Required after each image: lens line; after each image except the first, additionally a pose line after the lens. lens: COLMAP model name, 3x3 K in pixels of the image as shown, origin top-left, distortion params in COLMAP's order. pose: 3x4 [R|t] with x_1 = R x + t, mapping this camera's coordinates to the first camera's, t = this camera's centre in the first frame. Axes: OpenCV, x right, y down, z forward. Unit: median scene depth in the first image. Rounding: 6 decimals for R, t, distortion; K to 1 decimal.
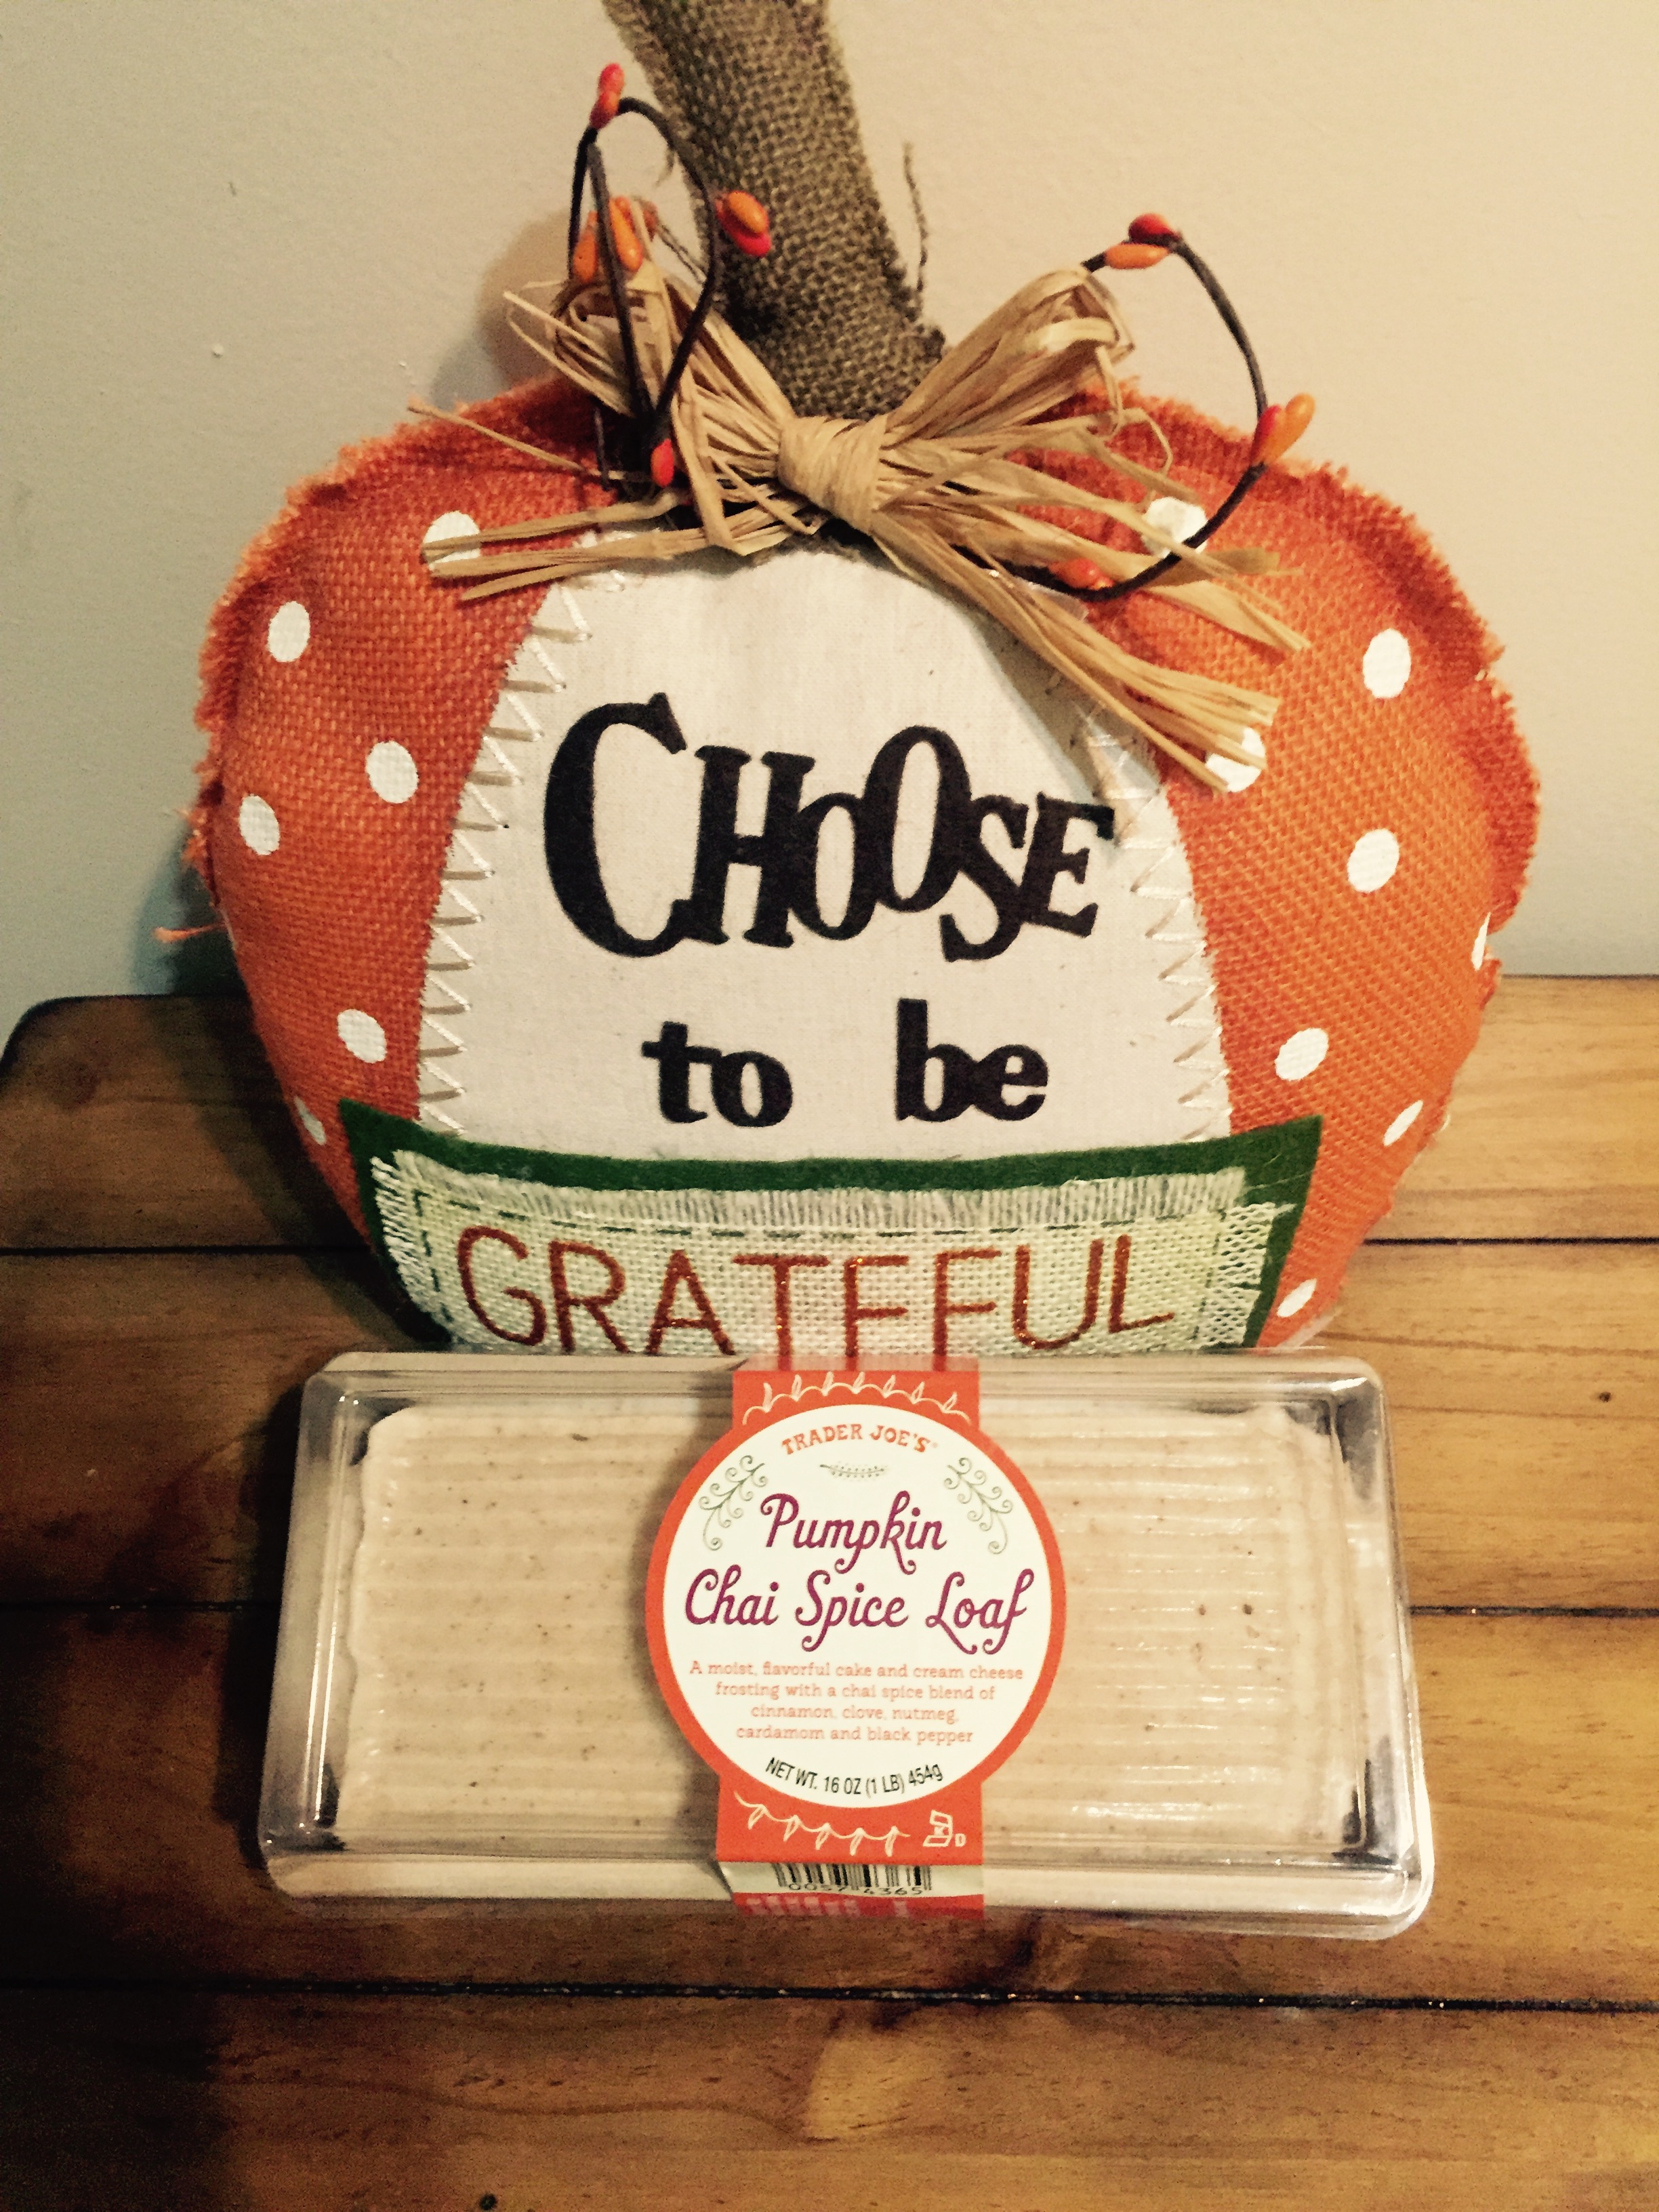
lens RADIAL K [[1962.2, 0, 839.5], [0, 1962.2, 1114.5], [0, 0, 1]] dist [0.070116, -0.075292]
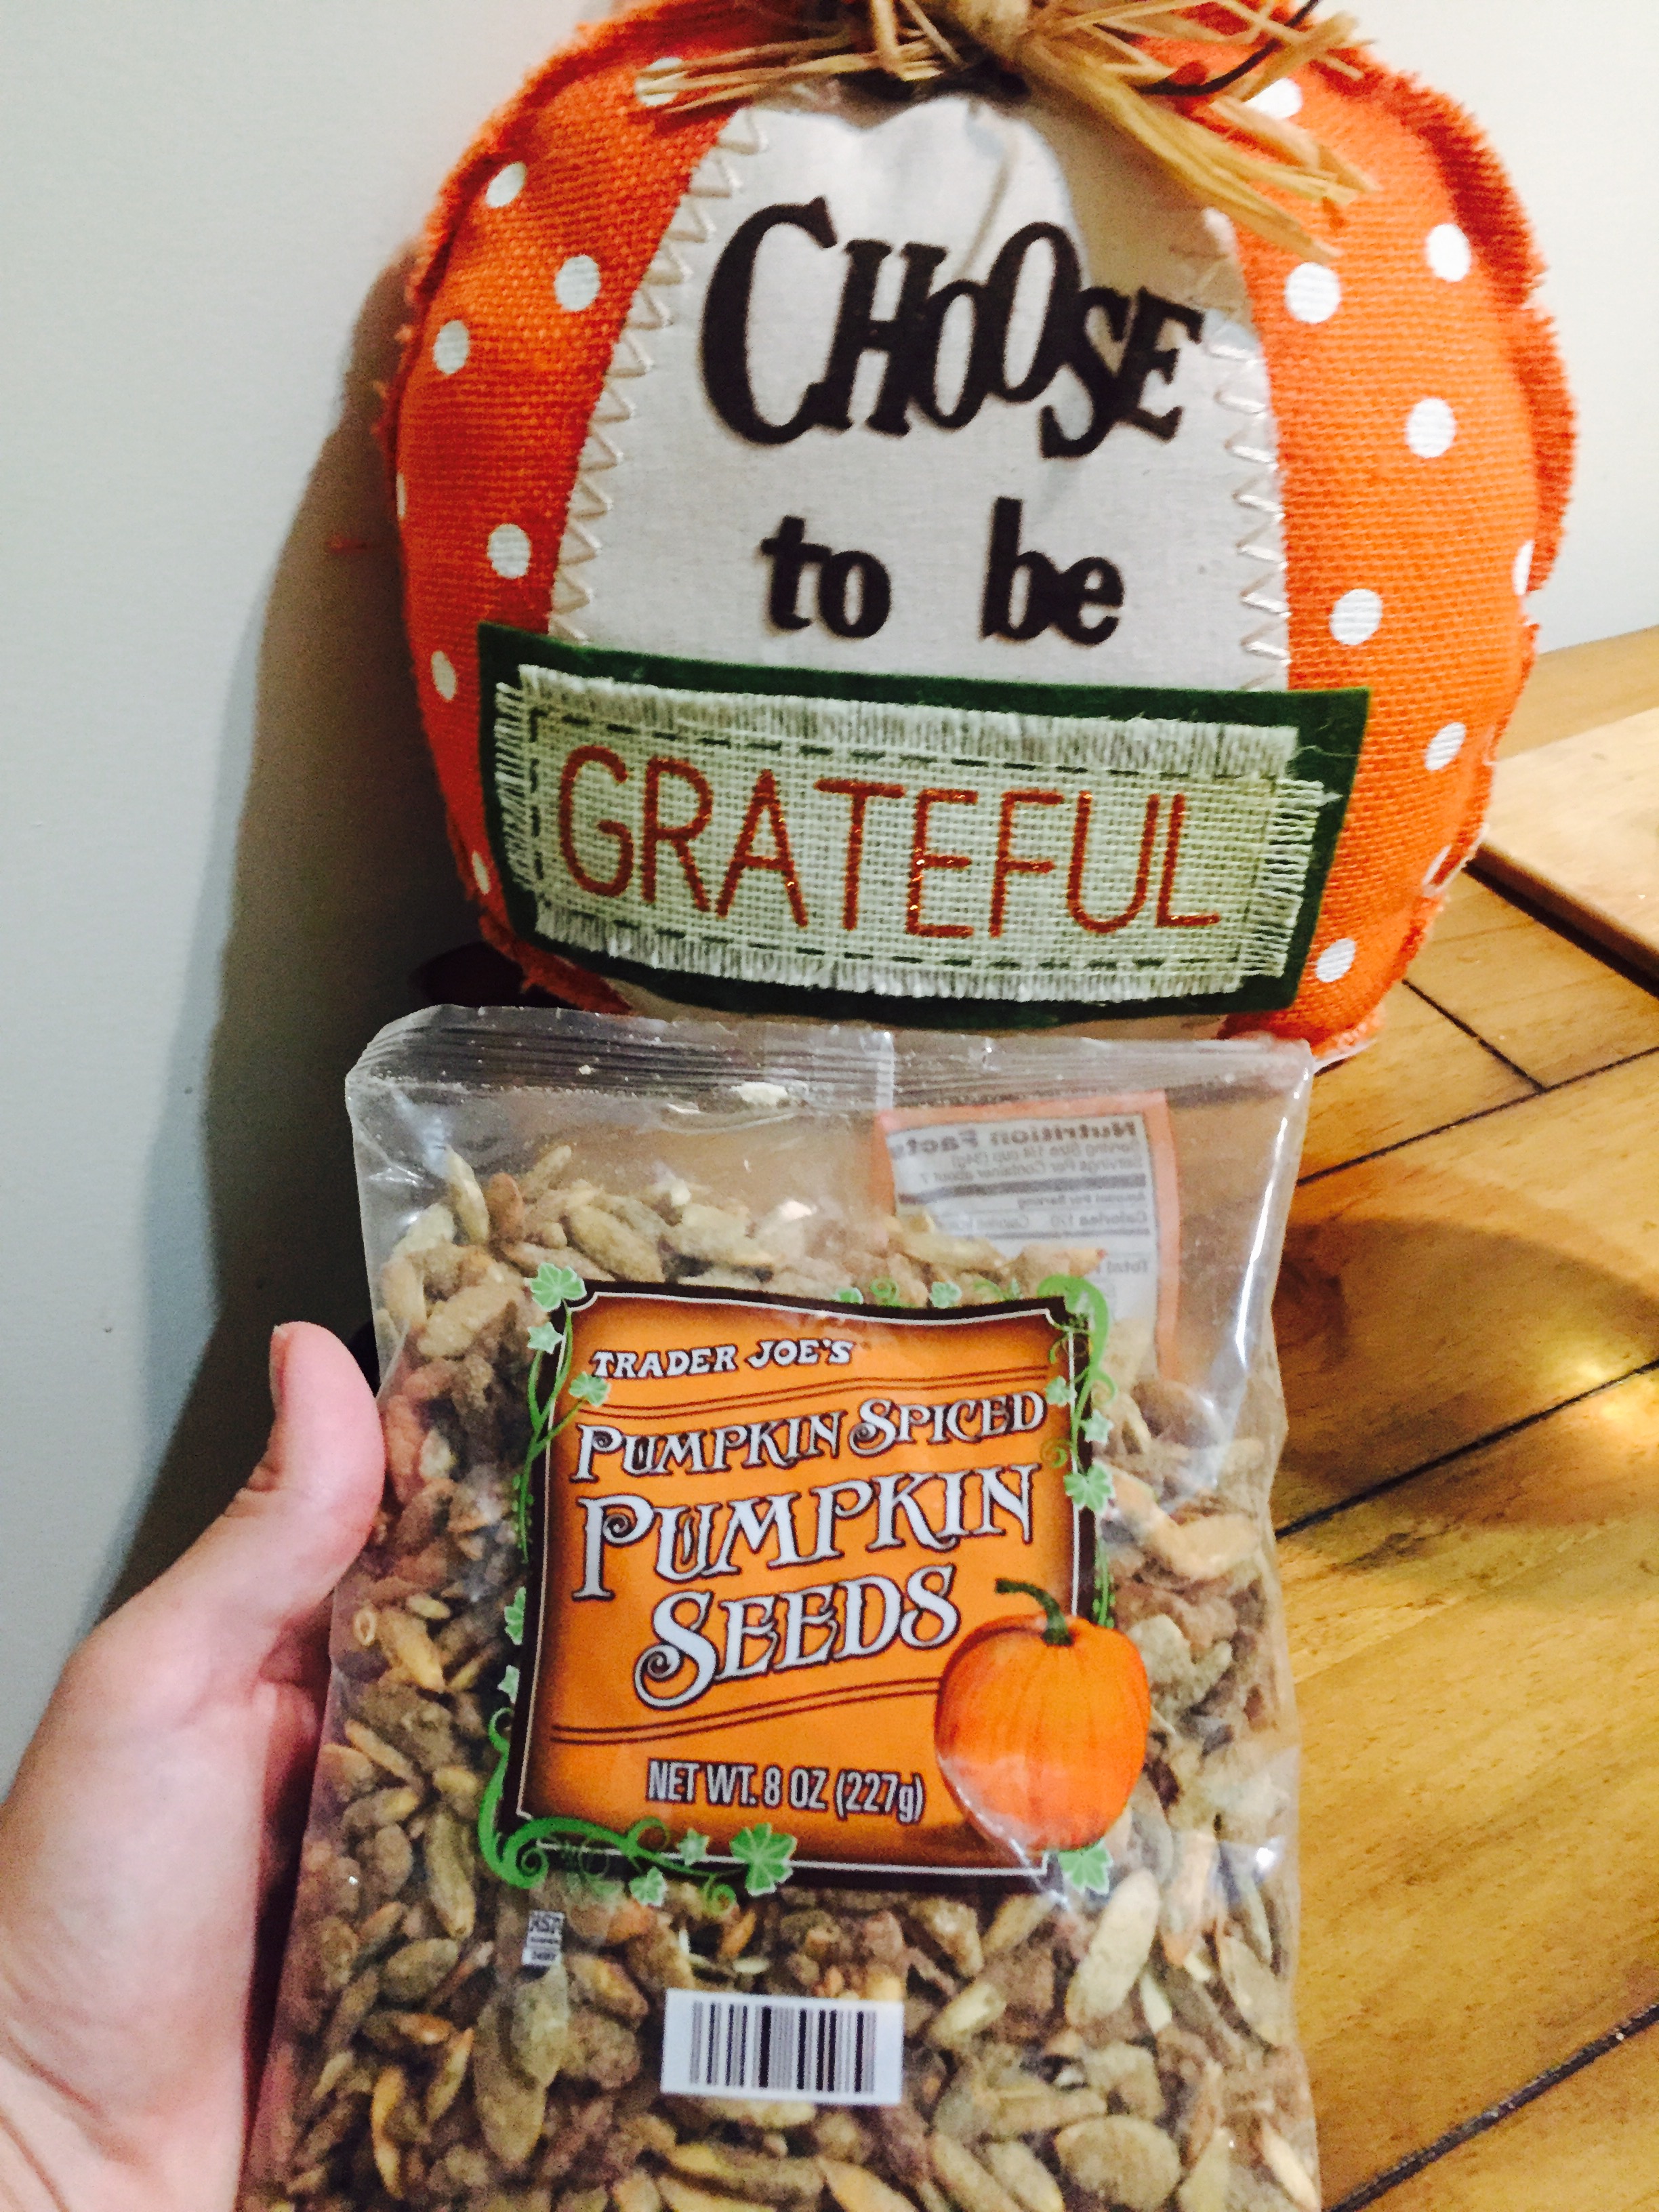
lens RADIAL K [[1962.2, 0, 819.3], [0, 1962.2, 1106.1], [0, 0, 1]] dist [0.070116, -0.075292]
pose [[0.994161, 0.101656, -0.036185, 0.005326], [-0.107468, 0.962935, -0.247401, 0.545029], [0.009694, 0.249845, 0.968237, -0.003626]]
